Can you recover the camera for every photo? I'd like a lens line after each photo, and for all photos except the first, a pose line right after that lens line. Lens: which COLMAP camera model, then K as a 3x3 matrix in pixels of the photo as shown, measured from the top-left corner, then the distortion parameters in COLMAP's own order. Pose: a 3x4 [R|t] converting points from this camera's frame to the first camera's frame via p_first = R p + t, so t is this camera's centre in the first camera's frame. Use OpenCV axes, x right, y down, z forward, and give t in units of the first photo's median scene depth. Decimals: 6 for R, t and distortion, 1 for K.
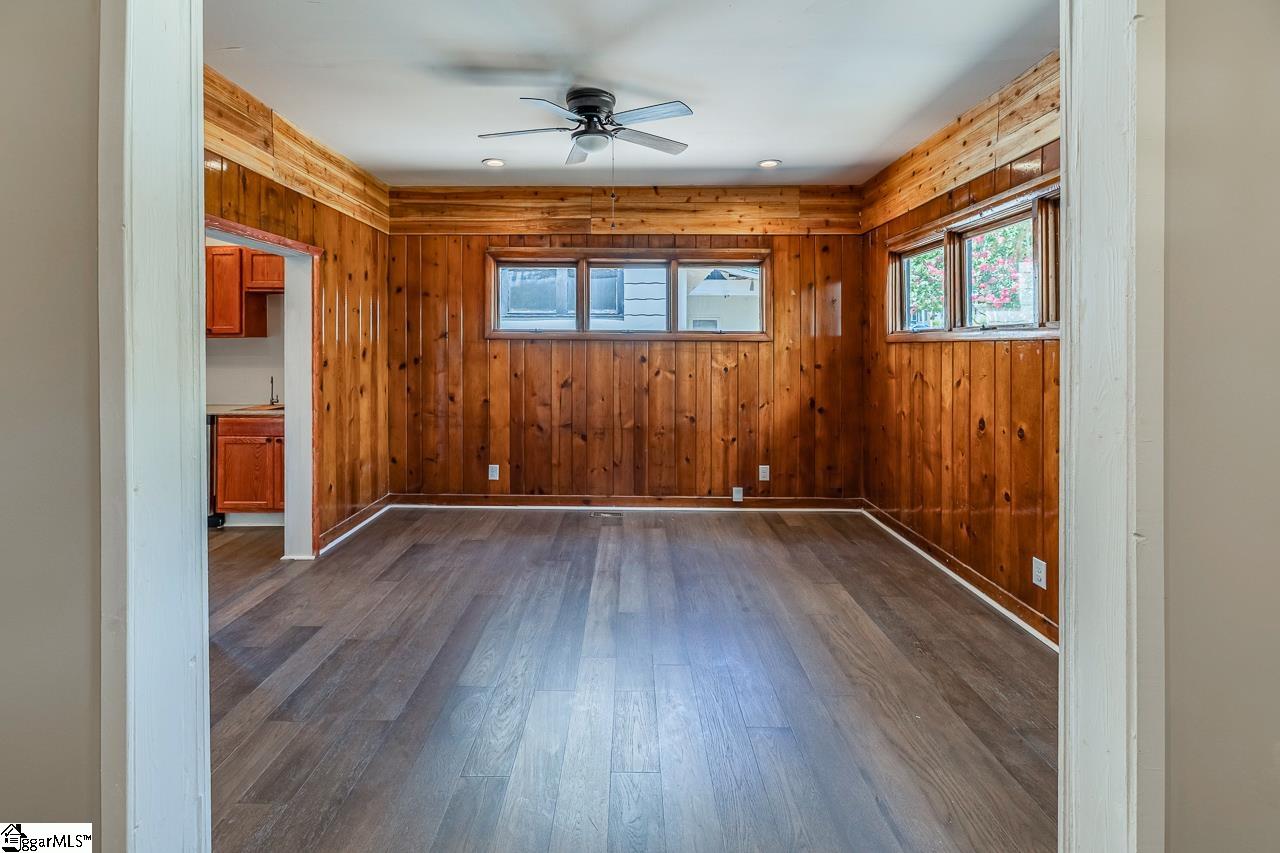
lens RADIAL K [[573.6, 0, 664.7], [0, 573.6, 338.0], [0, 0, 1]] dist [0.001409, 0.000037]
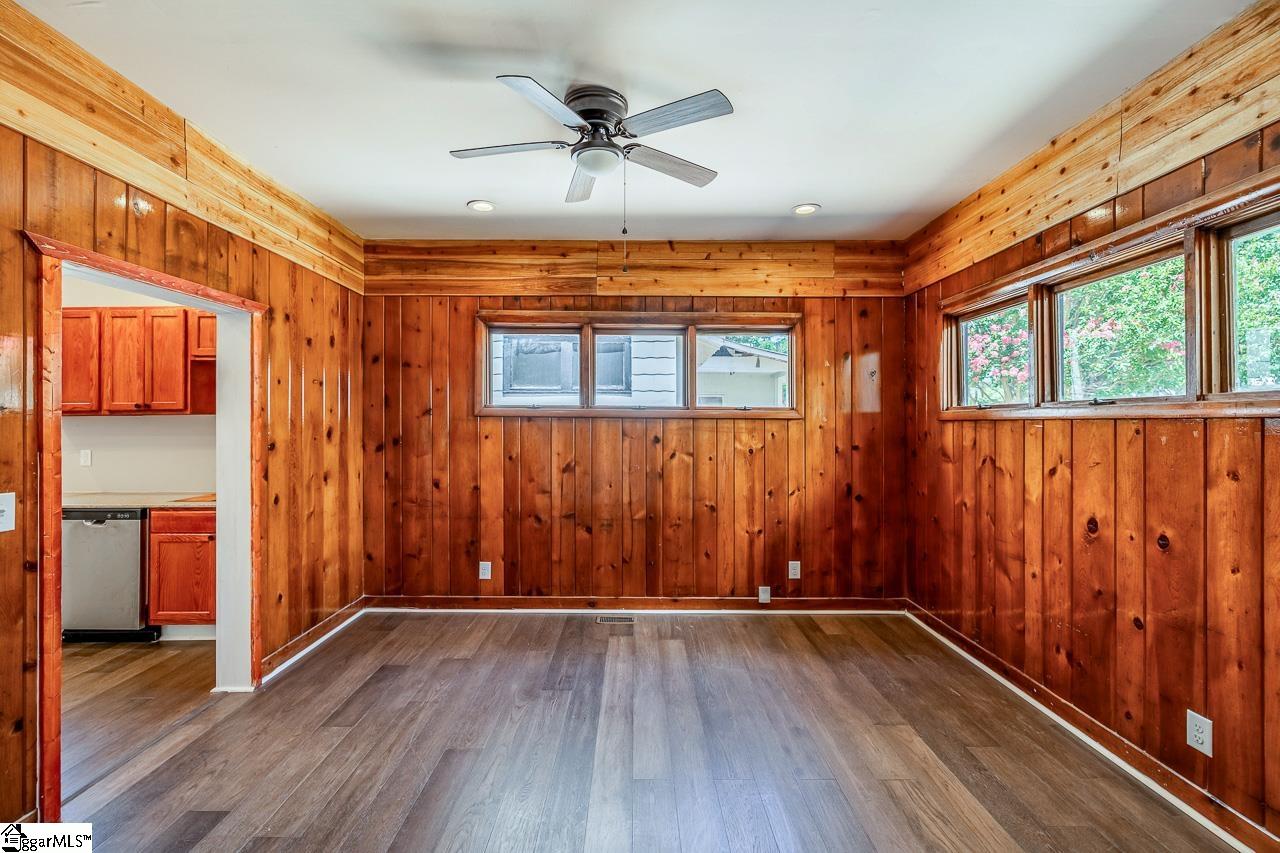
lens RADIAL K [[545.1, 0, 638.7], [0, 545.1, 418.0], [0, 0, 1]] dist [-0.000373, -0.000058]
pose [[0.998641, 0.000361, -0.052111, -0.028032], [-0.000083, 0.999986, 0.005336, -0.000251], [0.052112, -0.005324, 0.998627, 0.226385]]
